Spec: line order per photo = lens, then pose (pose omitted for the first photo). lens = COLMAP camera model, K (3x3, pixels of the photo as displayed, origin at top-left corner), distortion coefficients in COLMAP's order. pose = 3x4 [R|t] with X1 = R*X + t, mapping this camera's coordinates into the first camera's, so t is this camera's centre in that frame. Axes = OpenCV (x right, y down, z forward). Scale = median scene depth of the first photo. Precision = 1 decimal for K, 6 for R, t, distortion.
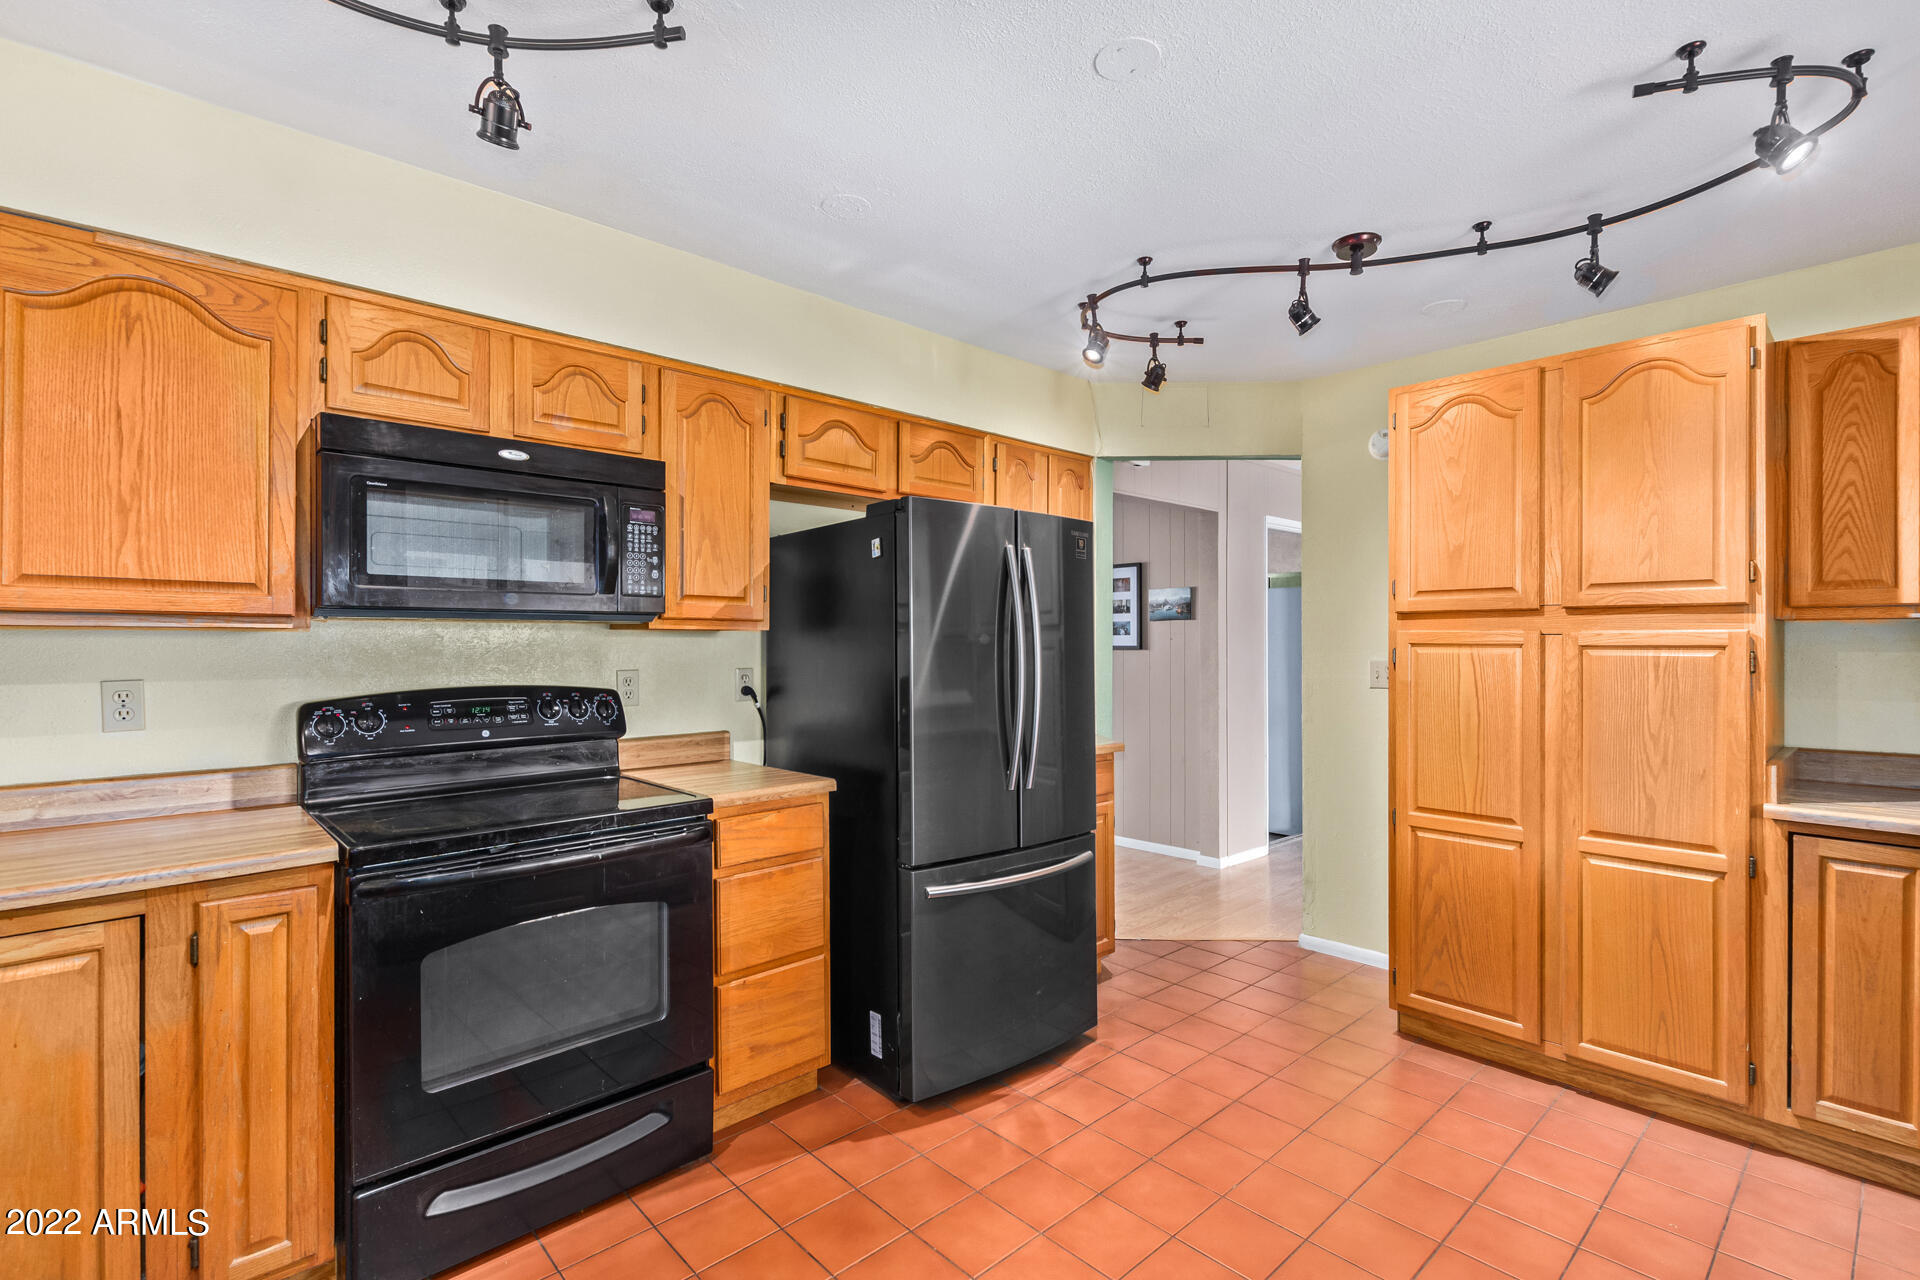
lens RADIAL K [[875.4, 0, 960.0], [0, 875.4, 640.0], [0, 0, 1]] dist [-0.000629, -0.000383]
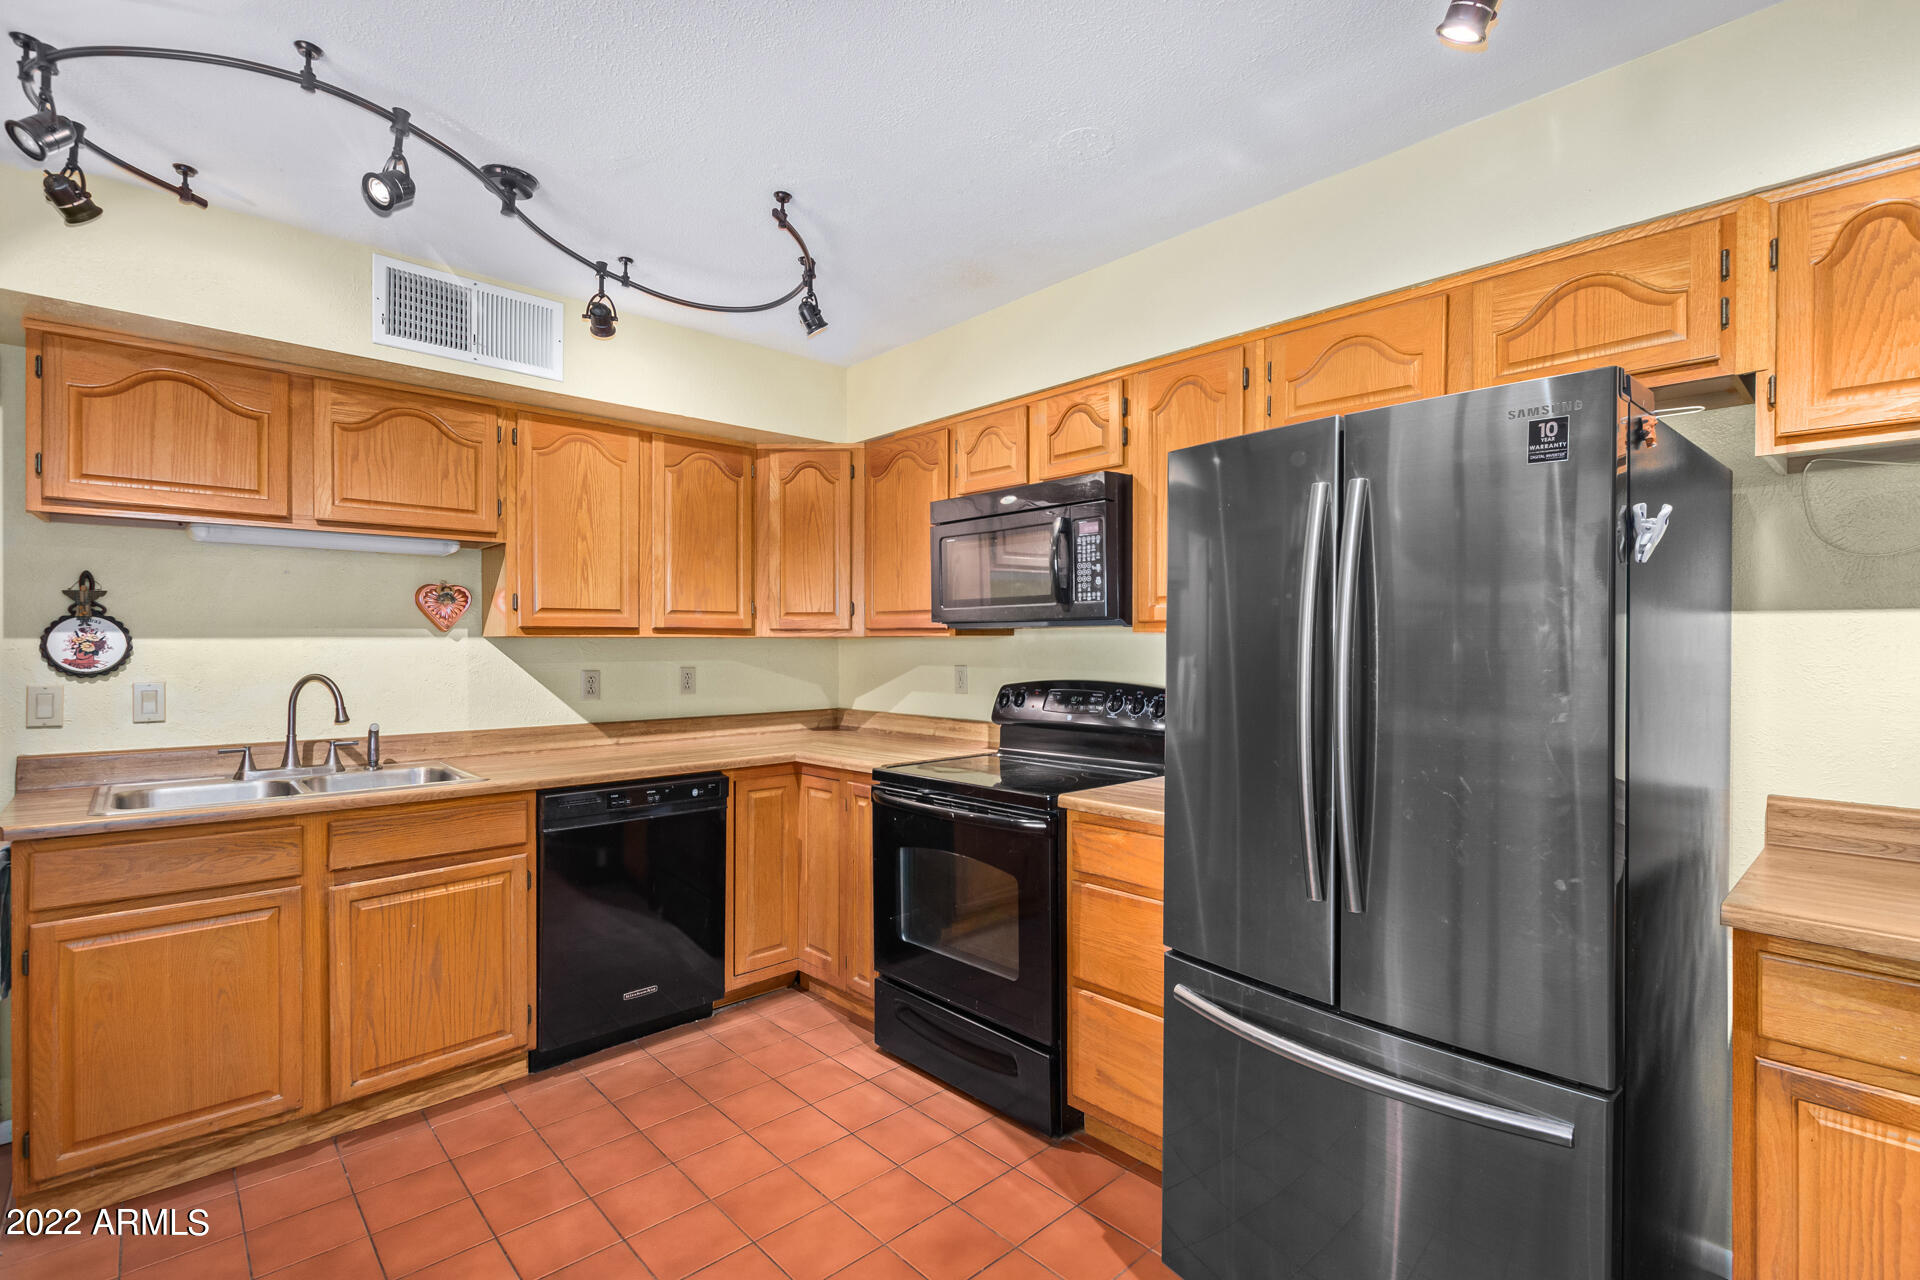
lens RADIAL K [[884.0, 0, 962.2], [0, 884.0, 642.6], [0, 0, 1]] dist [0.004944, 0.000433]
pose [[0.001341, 0.002609, -0.999996, 0.729107], [0.000302, 0.999997, 0.002609, -0.003887], [0.999999, -0.000305, 0.001340, 0.852873]]
